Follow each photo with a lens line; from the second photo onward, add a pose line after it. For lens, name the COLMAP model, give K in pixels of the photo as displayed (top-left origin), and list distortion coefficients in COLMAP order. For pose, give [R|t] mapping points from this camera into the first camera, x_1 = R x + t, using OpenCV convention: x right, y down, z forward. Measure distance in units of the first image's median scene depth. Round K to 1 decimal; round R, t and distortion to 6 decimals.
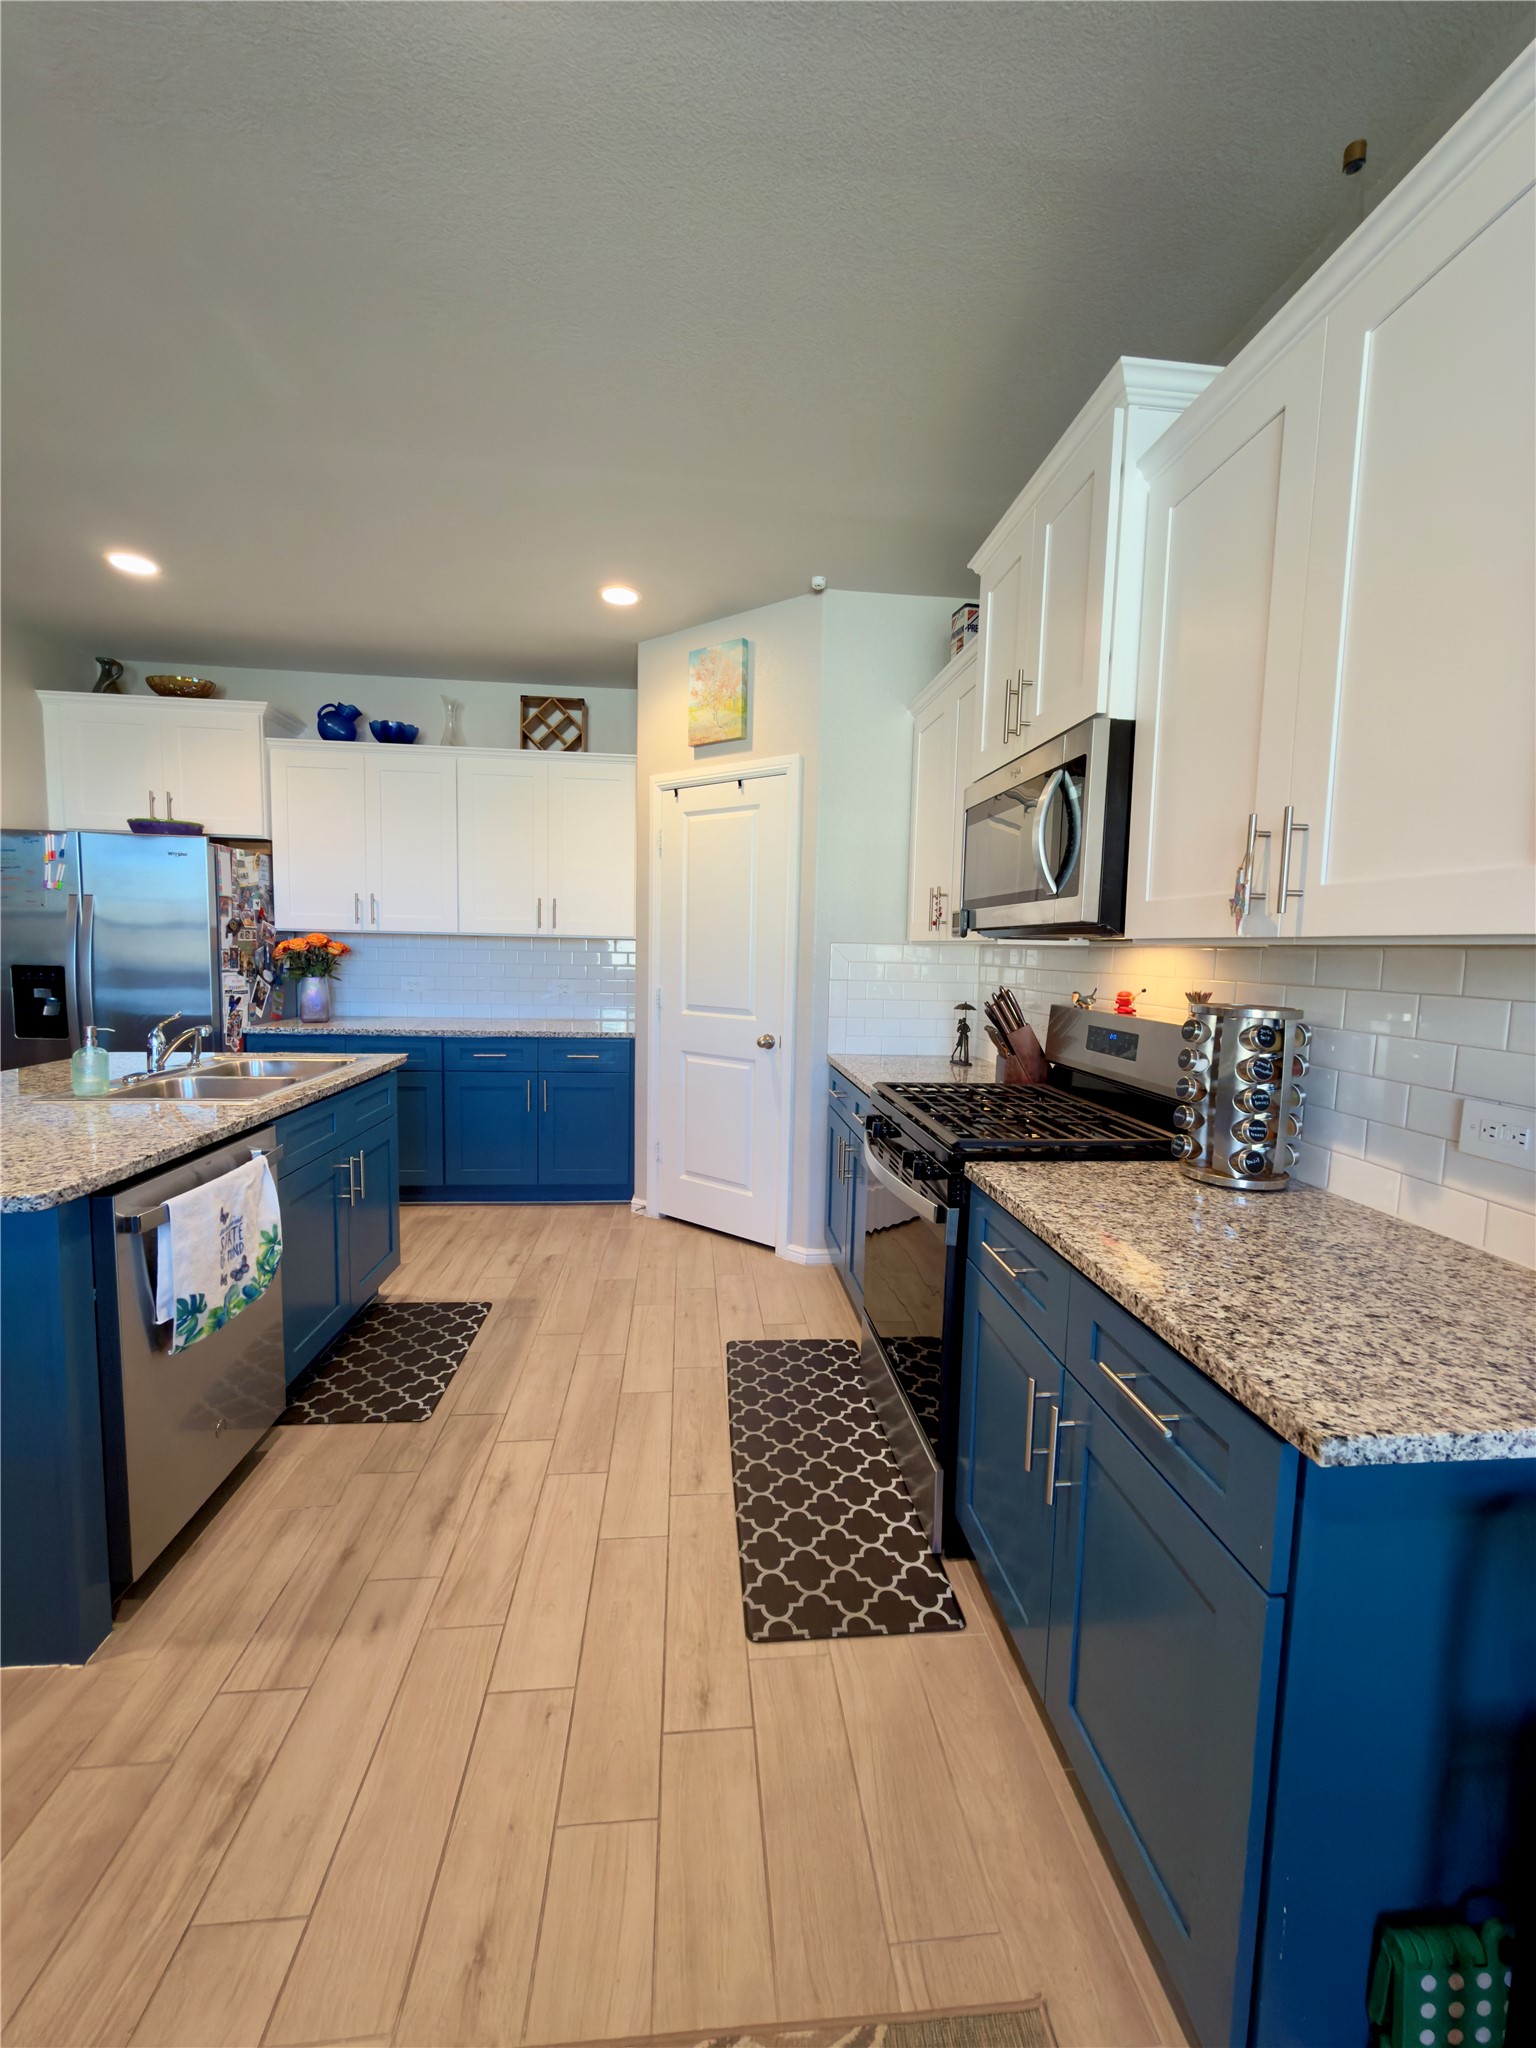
lens RADIAL K [[817.9, 0, 770.5], [0, 817.9, 1017.3], [0, 0, 1]] dist [-0.000874, 0.000063]
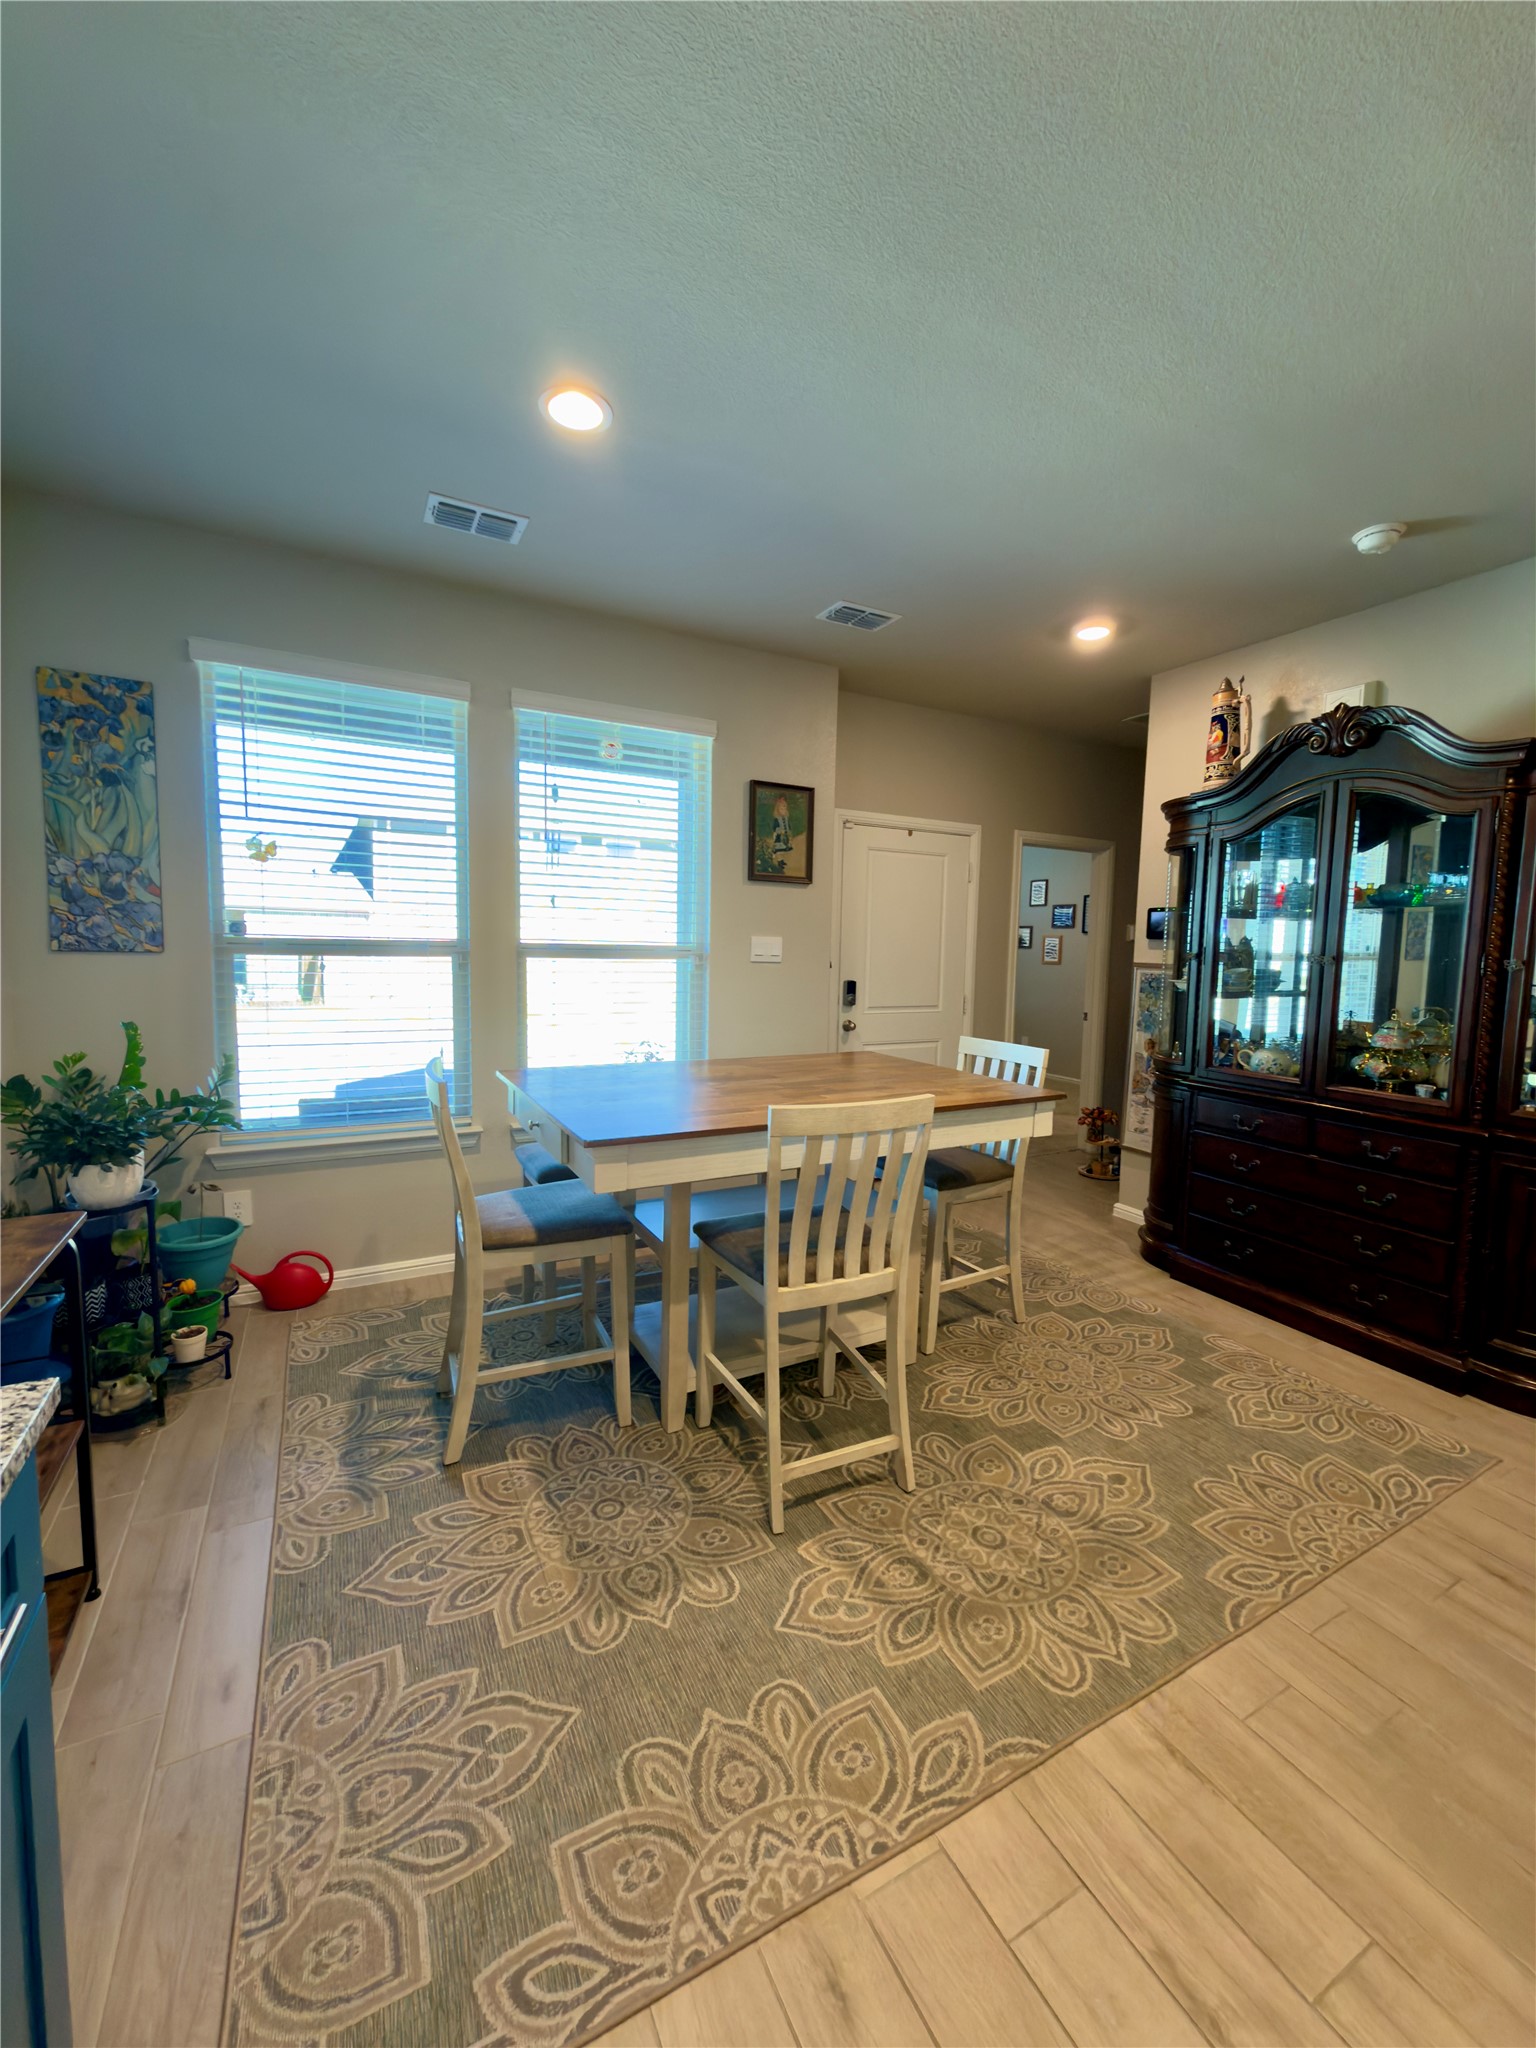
lens RADIAL K [[817.9, 0, 770.5], [0, 817.9, 1017.3], [0, 0, 1]] dist [-0.000874, 0.000063]
pose [[-0.922319, -0.007466, -0.386356, 0.040198], [-0.076475, 0.983565, 0.163557, -0.065817], [0.378785, 0.180398, -0.907732, 0.556996]]
